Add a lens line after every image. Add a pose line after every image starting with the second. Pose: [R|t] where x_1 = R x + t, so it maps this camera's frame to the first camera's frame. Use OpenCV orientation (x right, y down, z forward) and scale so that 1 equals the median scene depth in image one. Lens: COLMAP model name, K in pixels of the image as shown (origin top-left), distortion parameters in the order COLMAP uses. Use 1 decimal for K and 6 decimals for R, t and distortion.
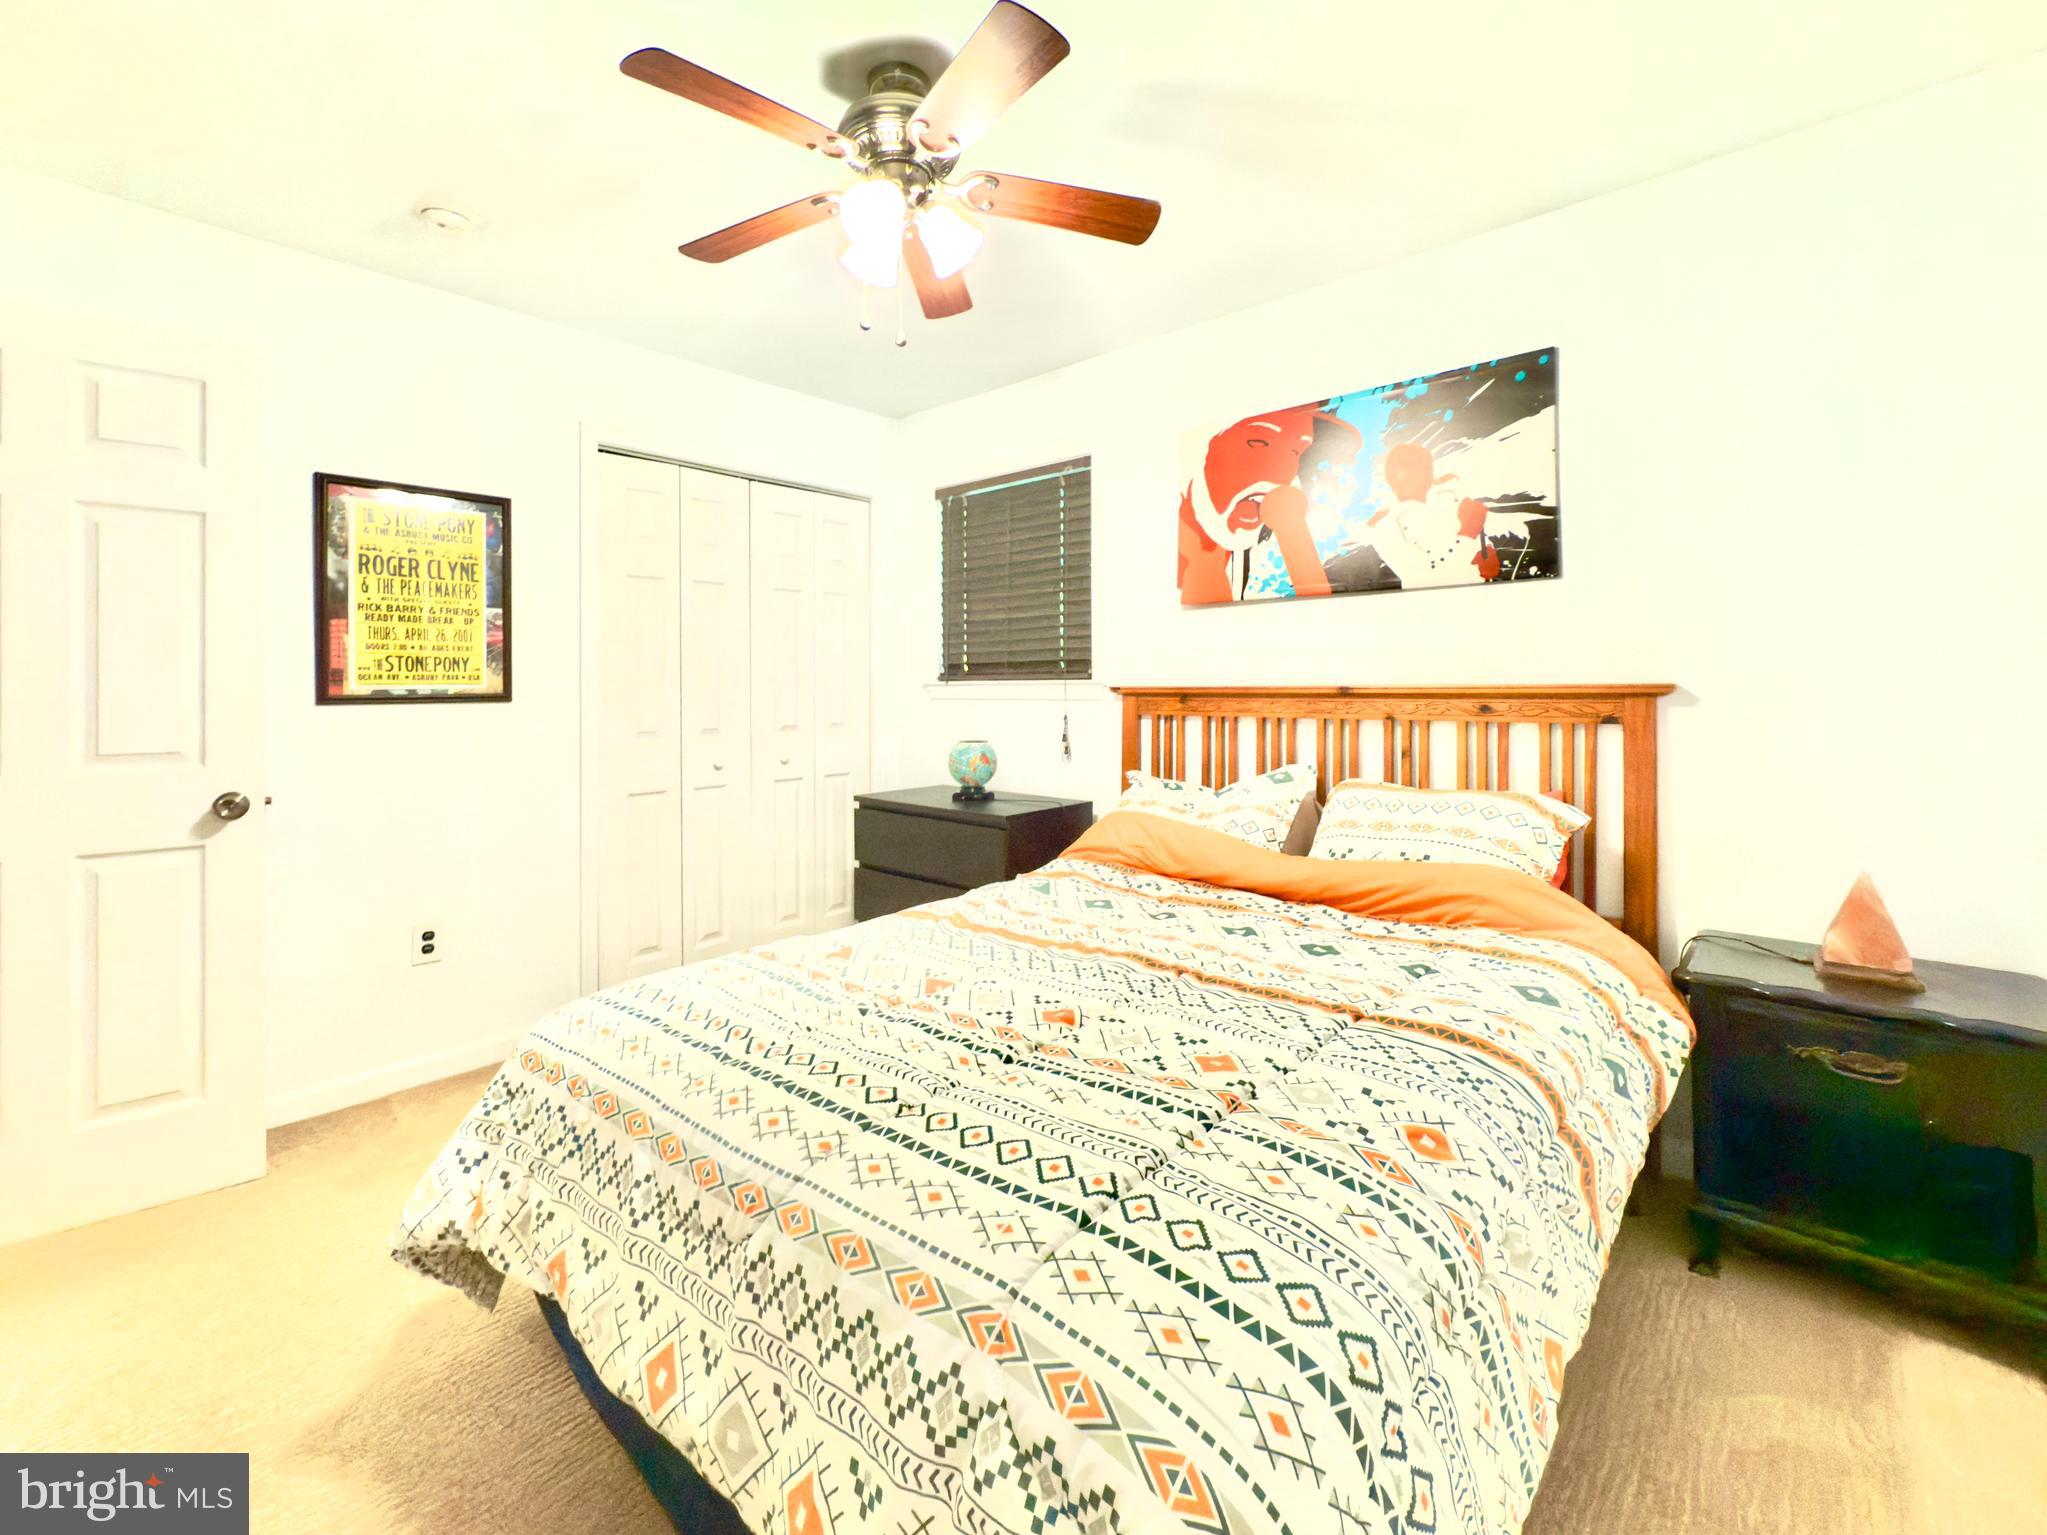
lens RADIAL K [[909.4, 0, 1032.4], [0, 909.4, 685.3], [0, 0, 1]] dist [-0.000025, -0.000013]
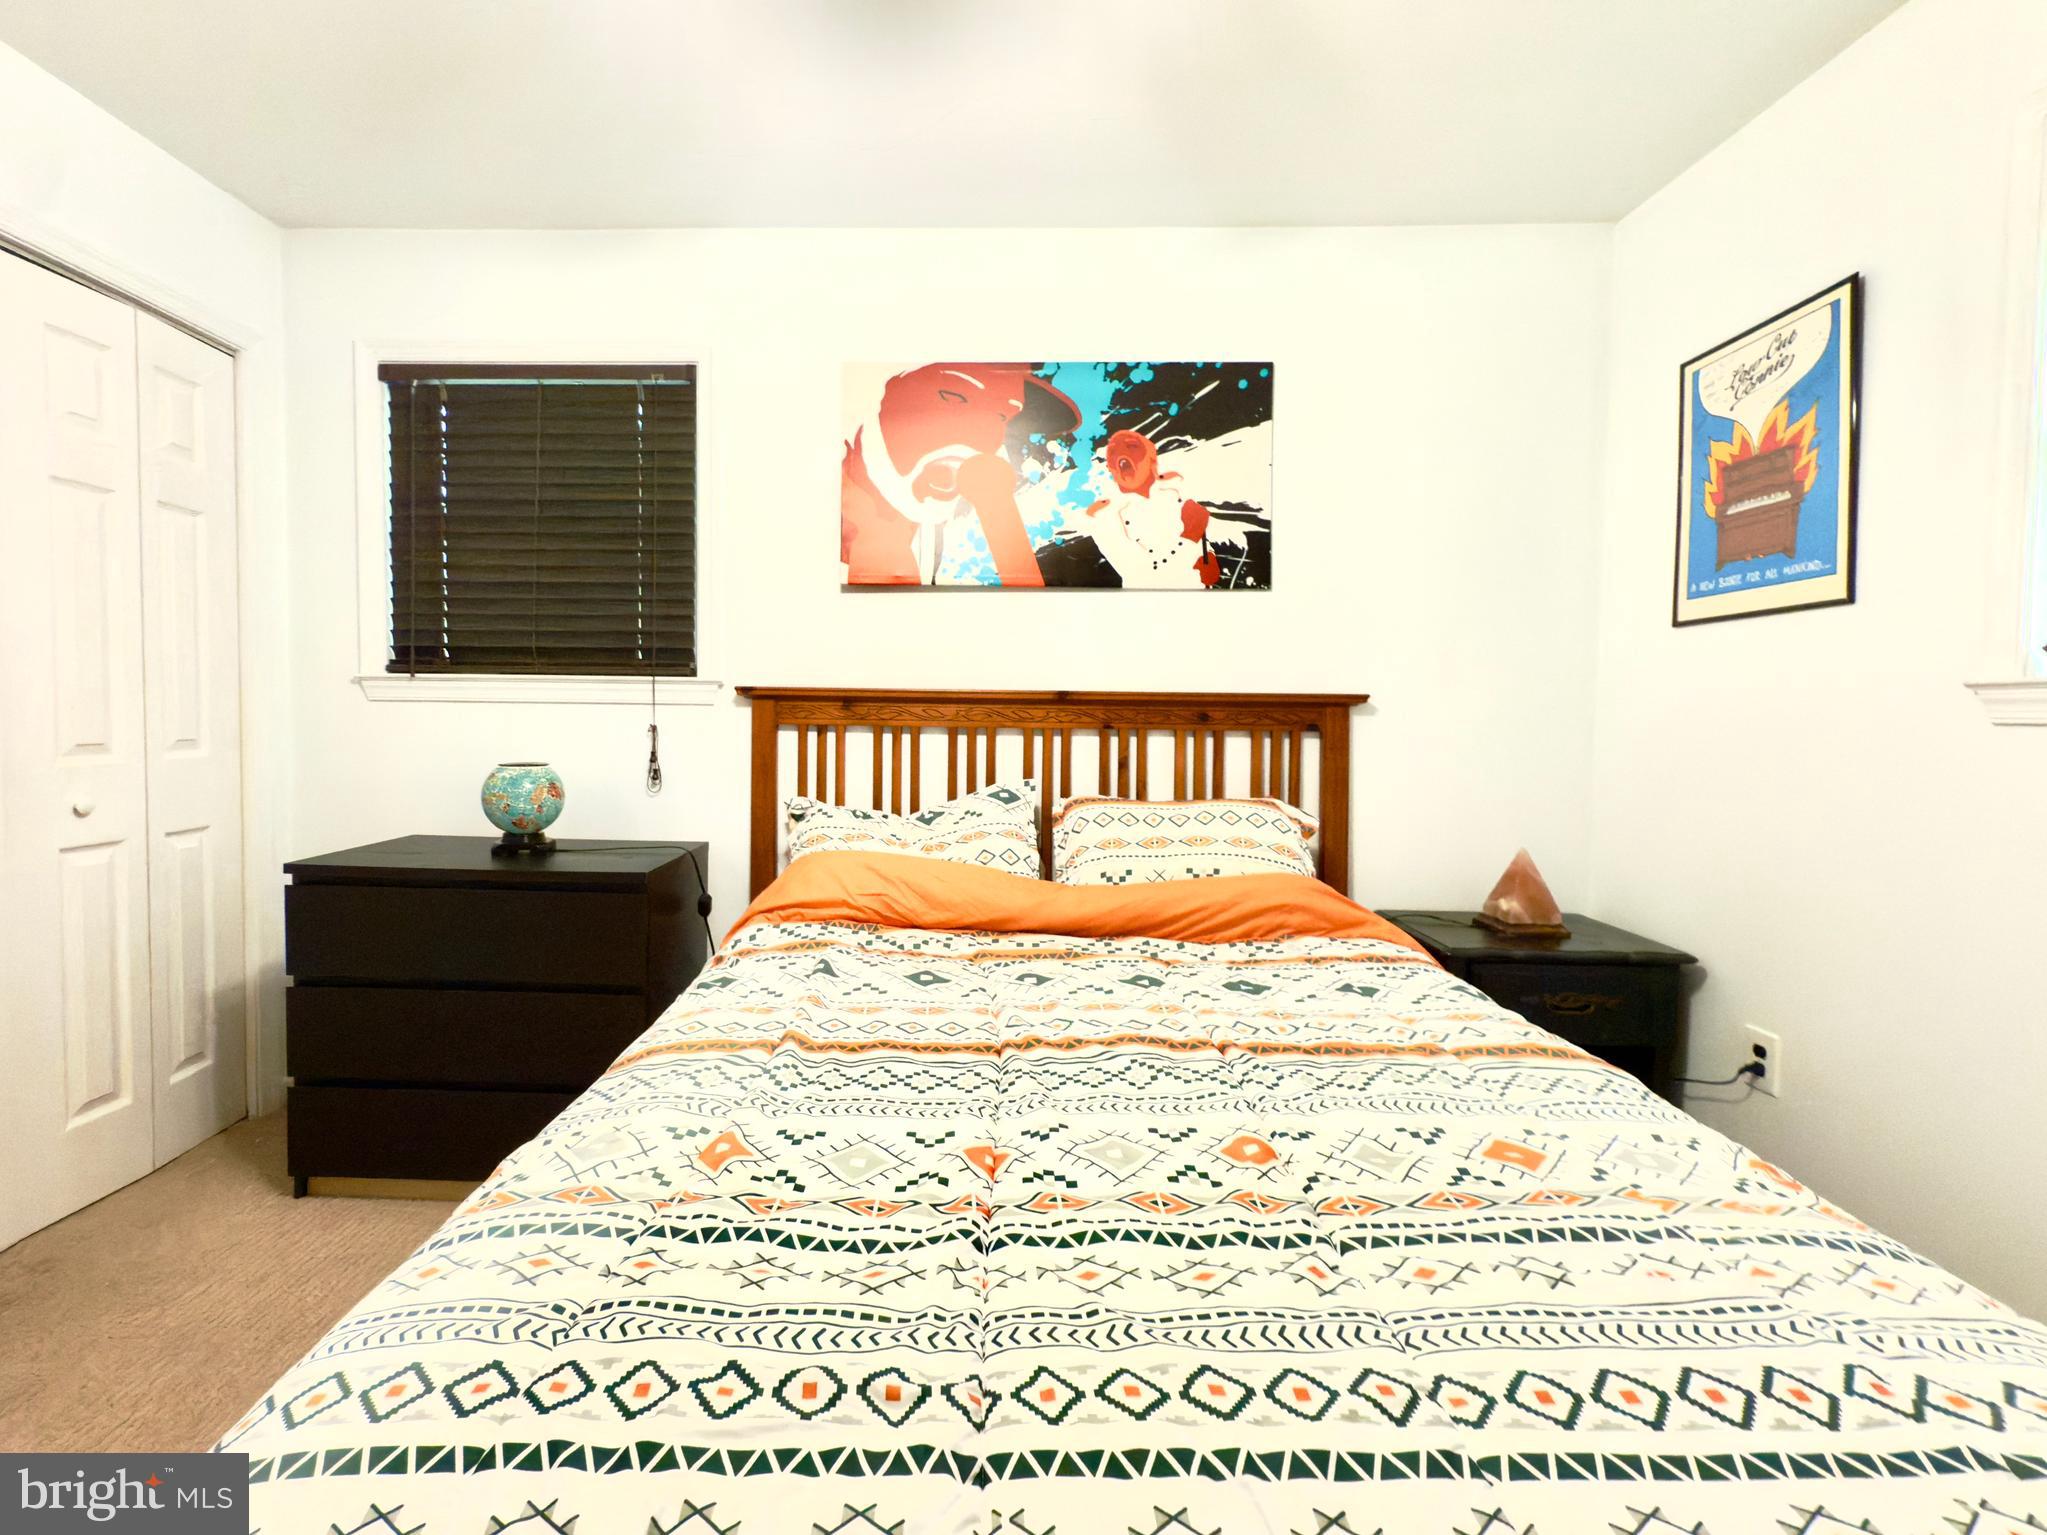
lens RADIAL K [[944.3, 0, 951.7], [0, 944.3, 747.0], [0, 0, 1]] dist [0.000260, 0.000401]
pose [[0.758221, -0.008314, 0.651944, -0.339586], [-0.018779, 0.999225, 0.034583, 0.025058], [-0.651727, -0.038465, 0.757478, 0.357627]]
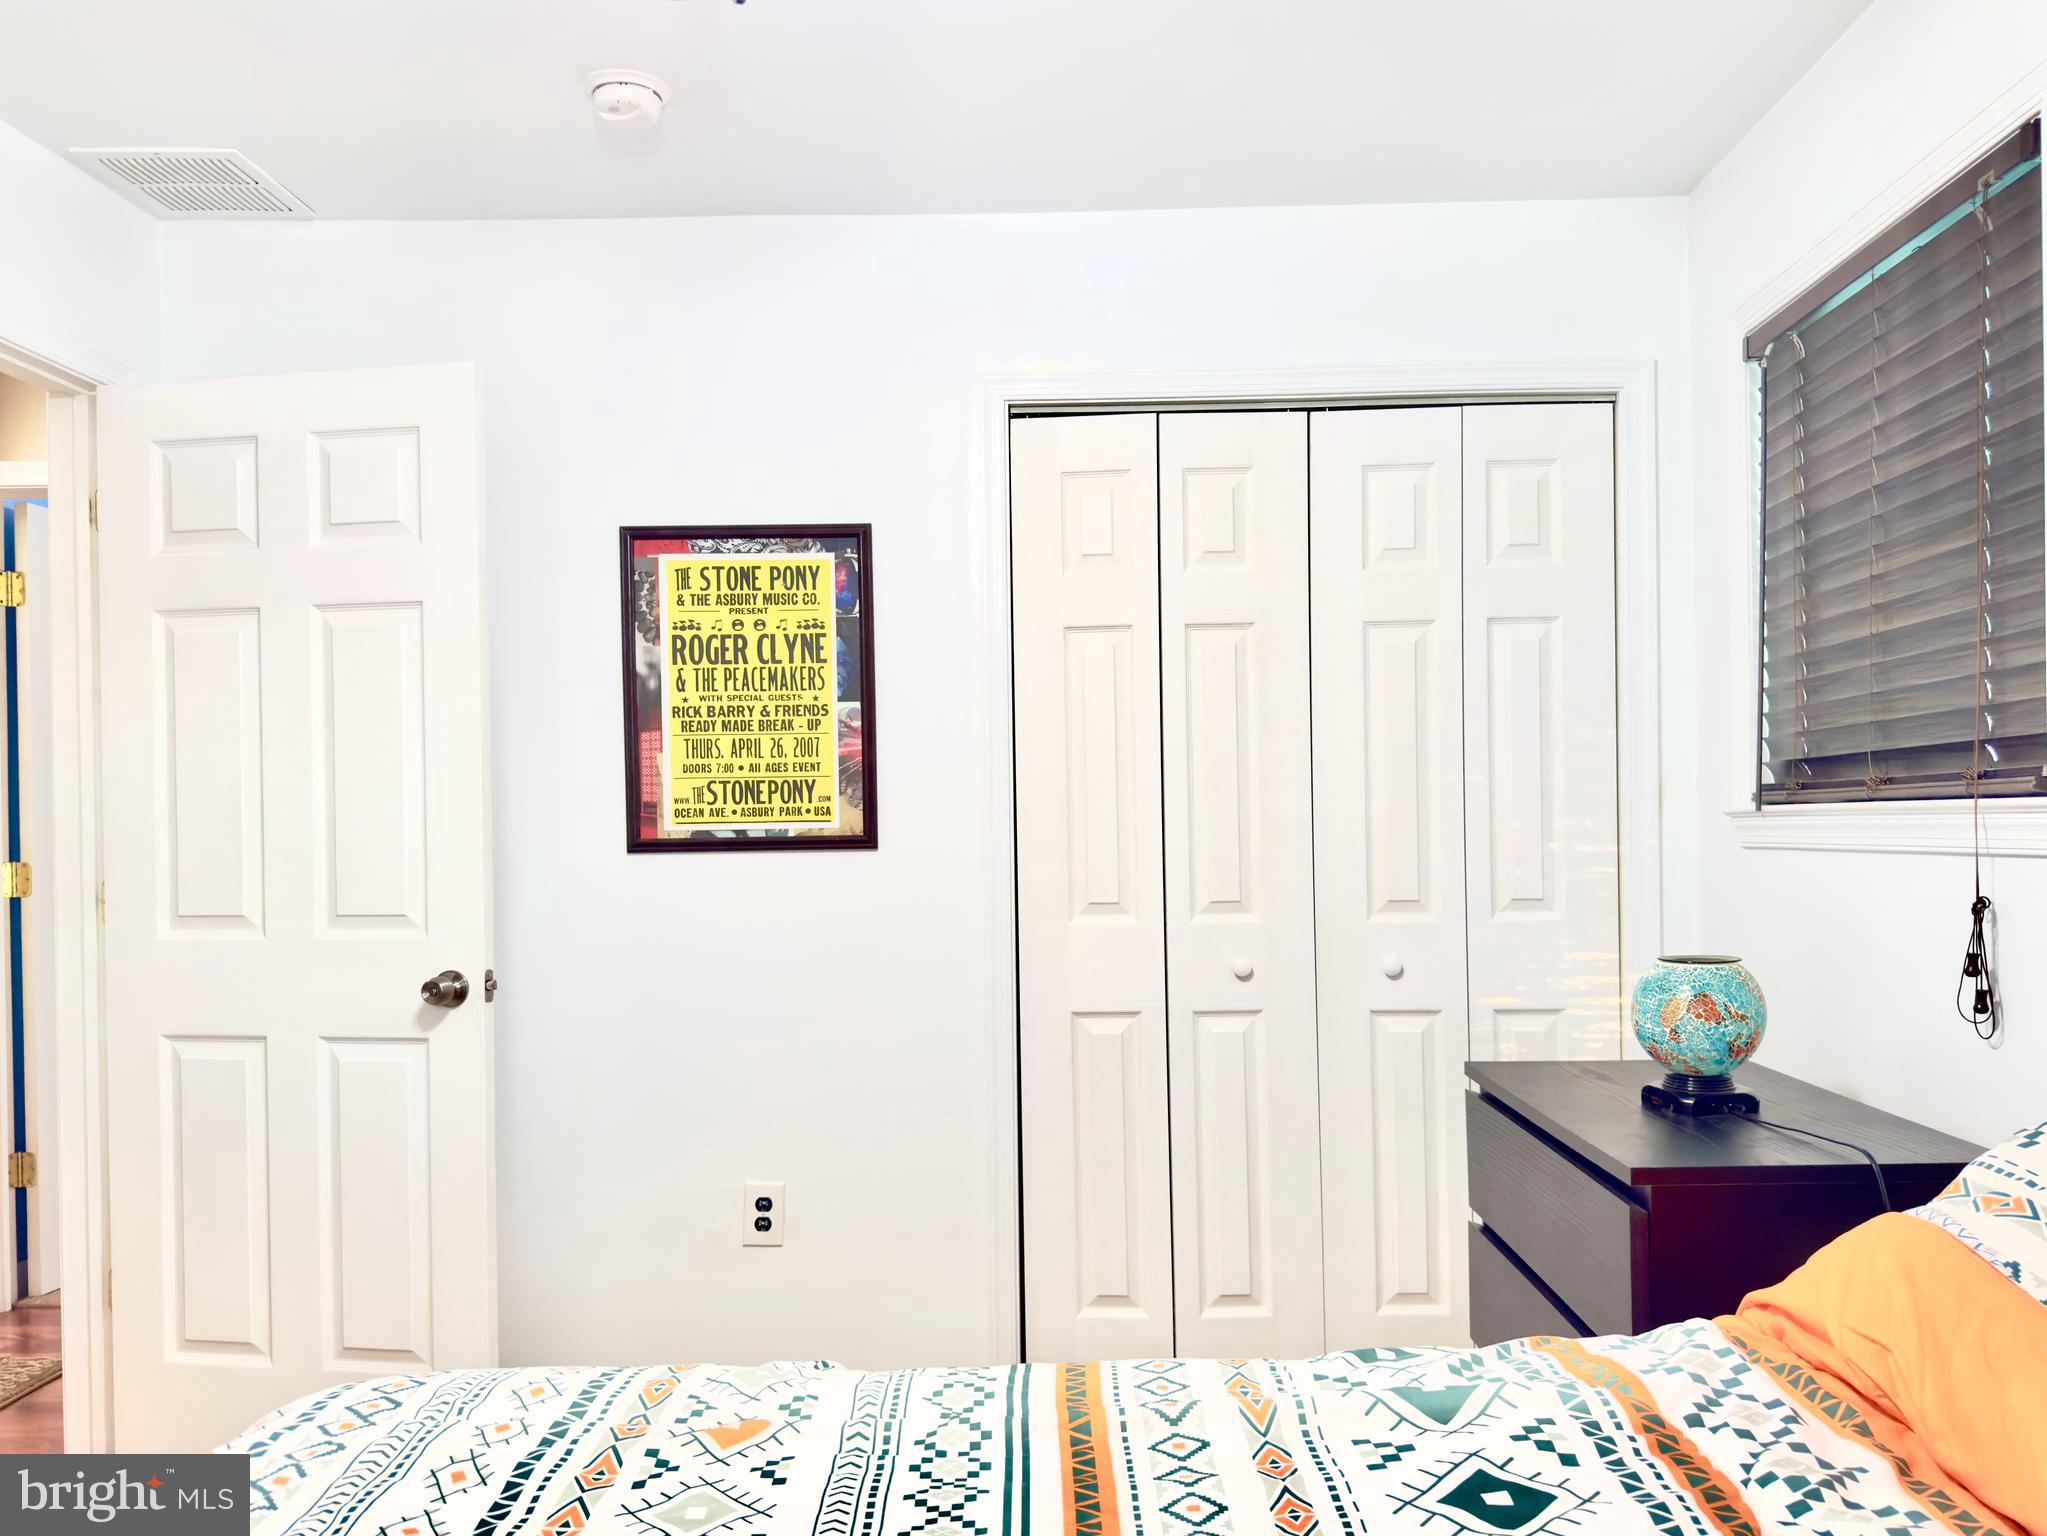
lens RADIAL K [[1534.5, 0, 1025.1], [0, 1534.5, 810.5], [0, 0, 1]] dist [0.100946, 0.000032]
pose [[0.641119, -0.010304, -0.767372, 0.328323], [0.010773, 0.999932, -0.004427, -0.002962], [0.767366, -0.005429, 0.641186, 0.434589]]
